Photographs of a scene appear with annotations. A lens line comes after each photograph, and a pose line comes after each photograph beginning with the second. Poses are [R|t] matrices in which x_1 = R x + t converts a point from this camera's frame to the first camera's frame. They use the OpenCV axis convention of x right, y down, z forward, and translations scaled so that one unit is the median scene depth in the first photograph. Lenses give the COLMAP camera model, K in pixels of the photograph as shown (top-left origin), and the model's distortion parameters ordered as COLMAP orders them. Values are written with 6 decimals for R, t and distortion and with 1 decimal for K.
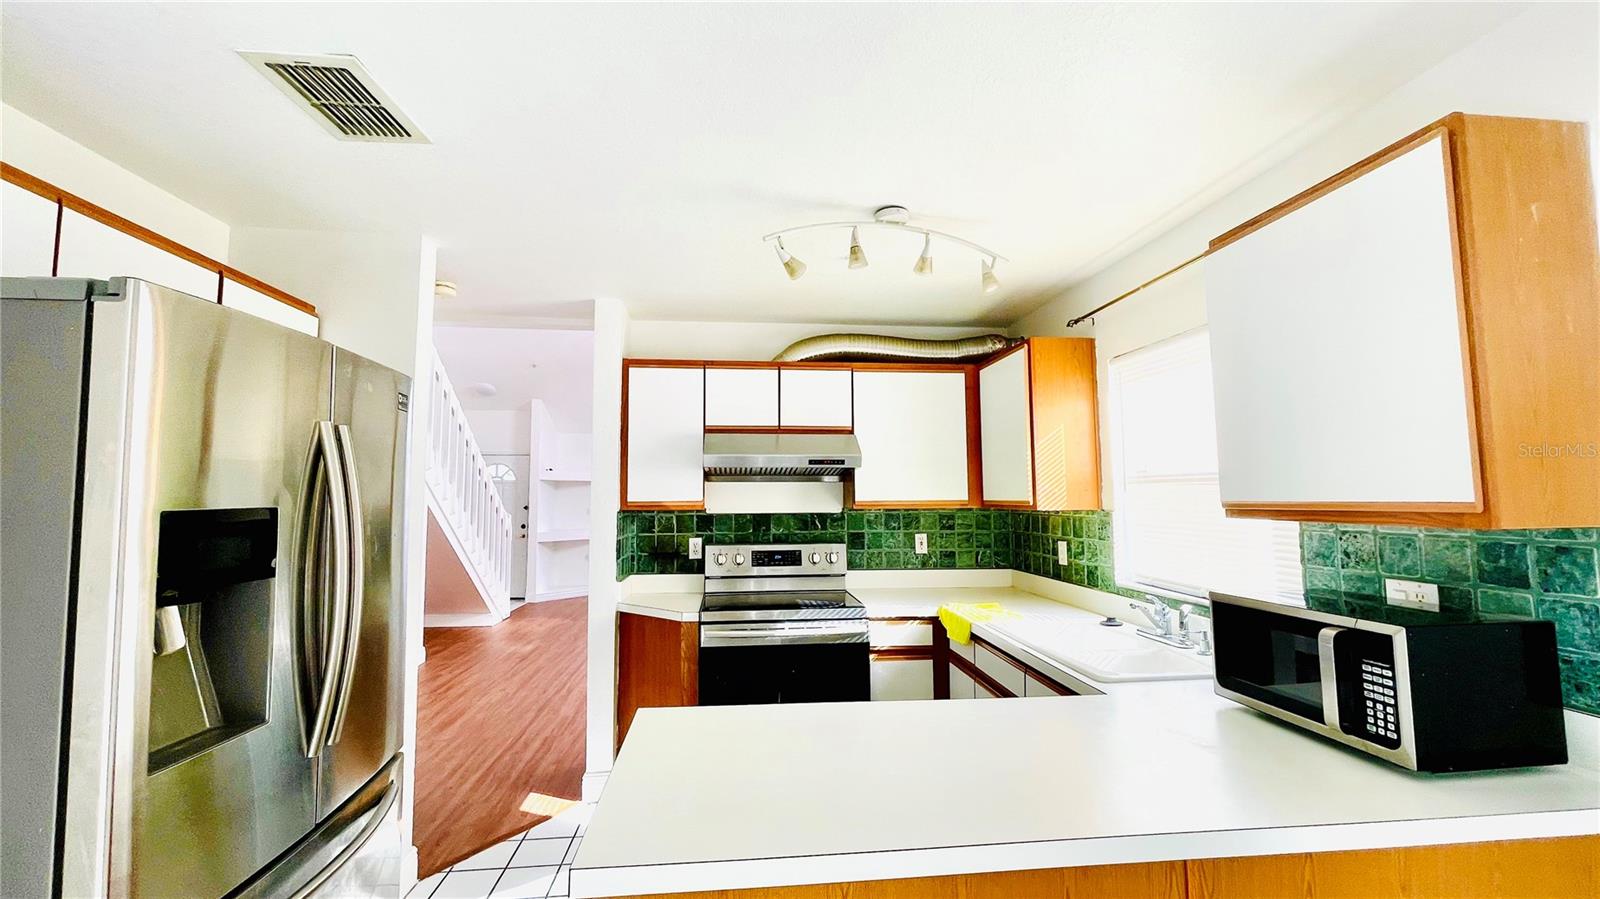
lens RADIAL K [[651.5, 0, 798.9], [0, 651.5, 450.6], [0, 0, 1]] dist [-0.008581, 0.000271]
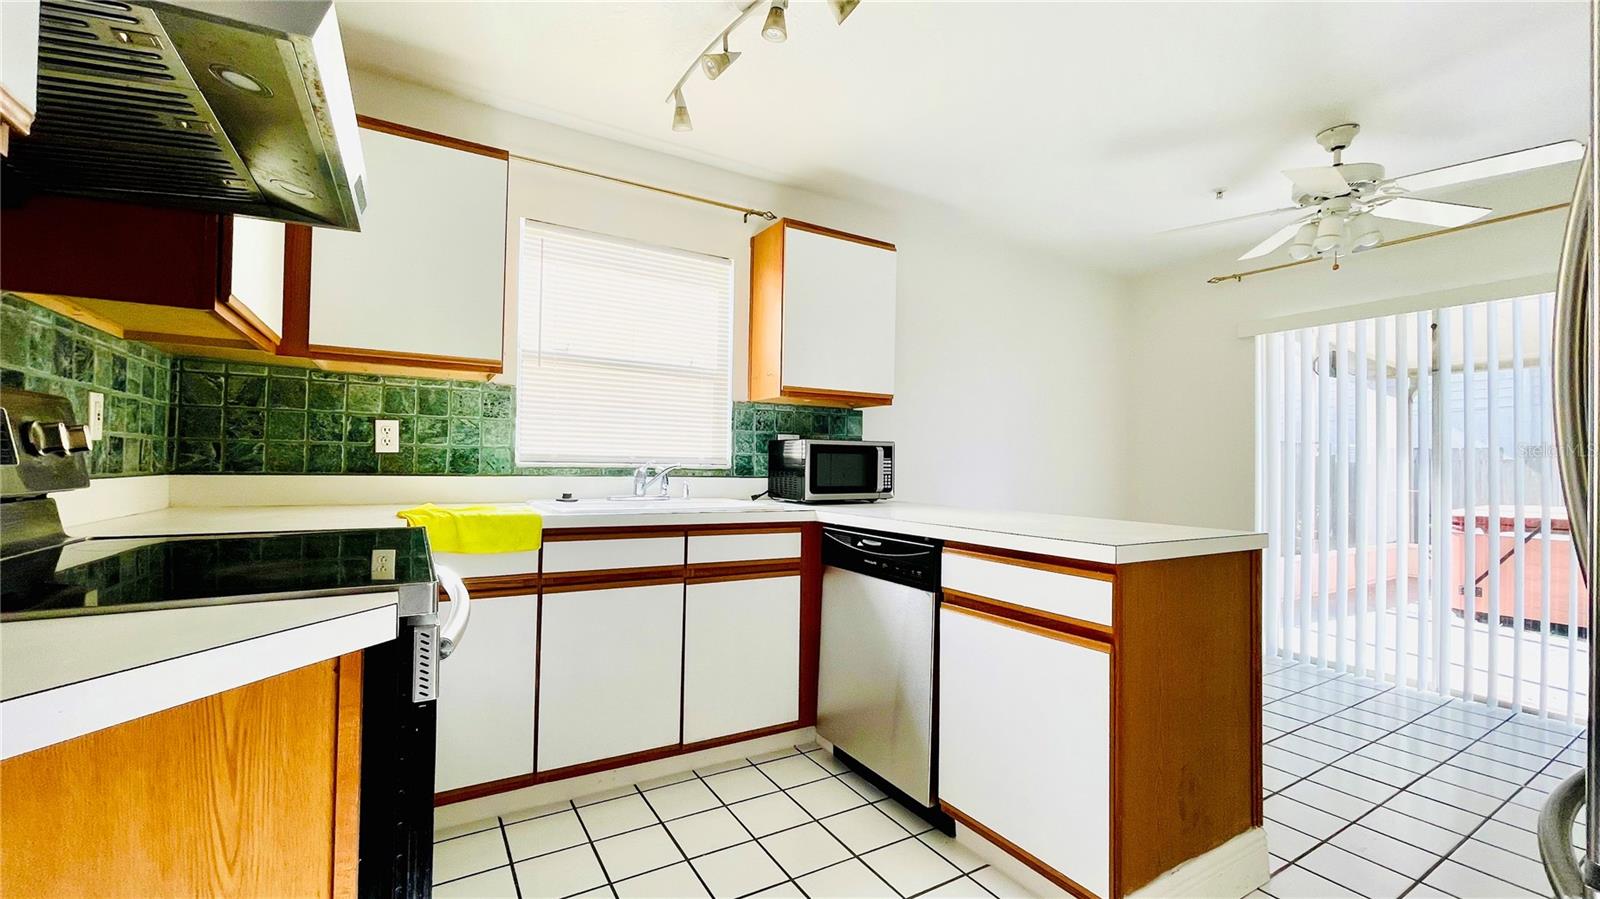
lens RADIAL K [[651.5, 0, 799.4], [0, 651.5, 447.5], [0, 0, 1]] dist [-0.008581, 0.000271]
pose [[-0.413340, 0.015051, 0.910453, -0.486835], [-0.083124, 0.995065, -0.054188, 0.188124], [-0.906775, -0.098079, -0.410049, 0.967293]]
